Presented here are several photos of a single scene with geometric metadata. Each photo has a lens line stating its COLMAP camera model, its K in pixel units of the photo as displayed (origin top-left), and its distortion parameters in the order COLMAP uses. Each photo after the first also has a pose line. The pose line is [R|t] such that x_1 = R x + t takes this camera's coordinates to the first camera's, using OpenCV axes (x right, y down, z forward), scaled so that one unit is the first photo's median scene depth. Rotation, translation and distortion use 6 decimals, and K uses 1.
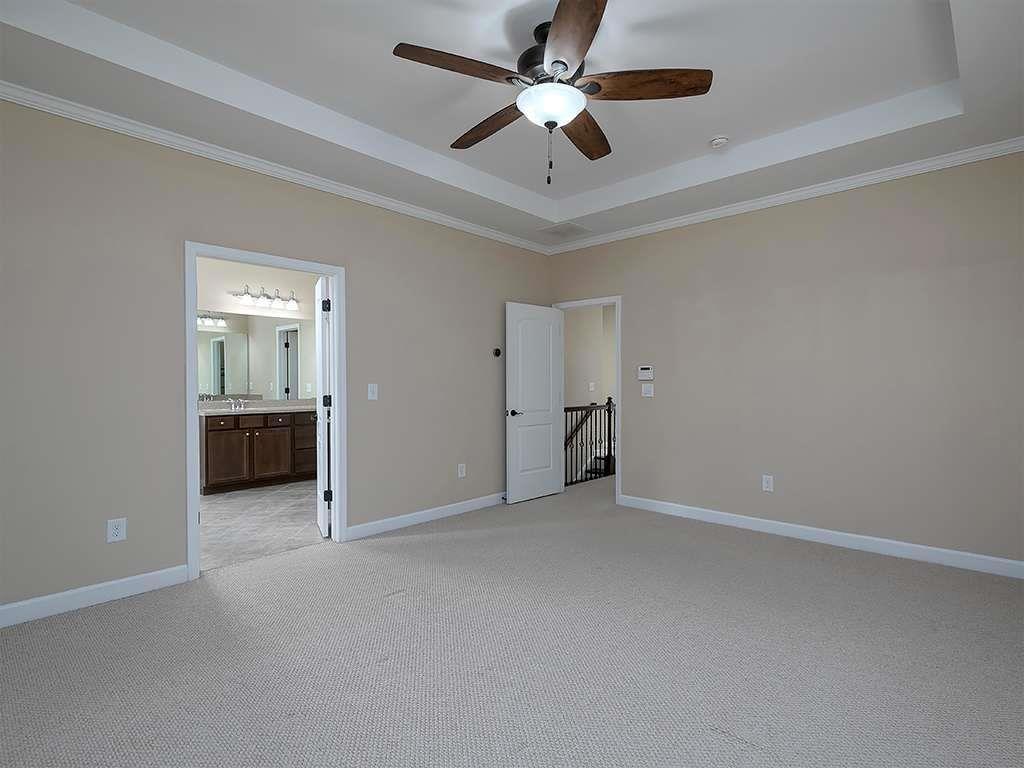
lens RADIAL K [[469.2, 0, 511.9], [0, 469.2, 384.0], [0, 0, 1]] dist [-0.005100, 0.000215]
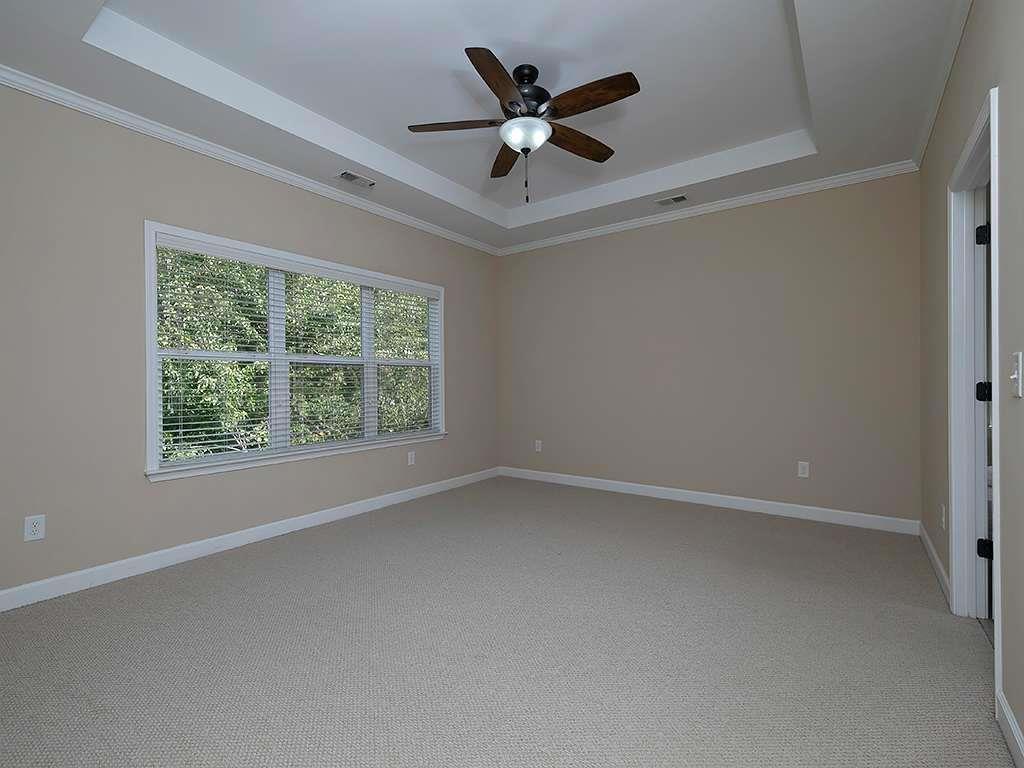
lens RADIAL K [[469.2, 0, 512.2], [0, 469.2, 384.4], [0, 0, 1]] dist [-0.005100, 0.000215]
pose [[0.985688, 0.010639, 0.168244, -0.138566], [-0.013540, 0.999779, 0.016100, -0.000442], [-0.168036, -0.018147, 0.985614, -0.134176]]
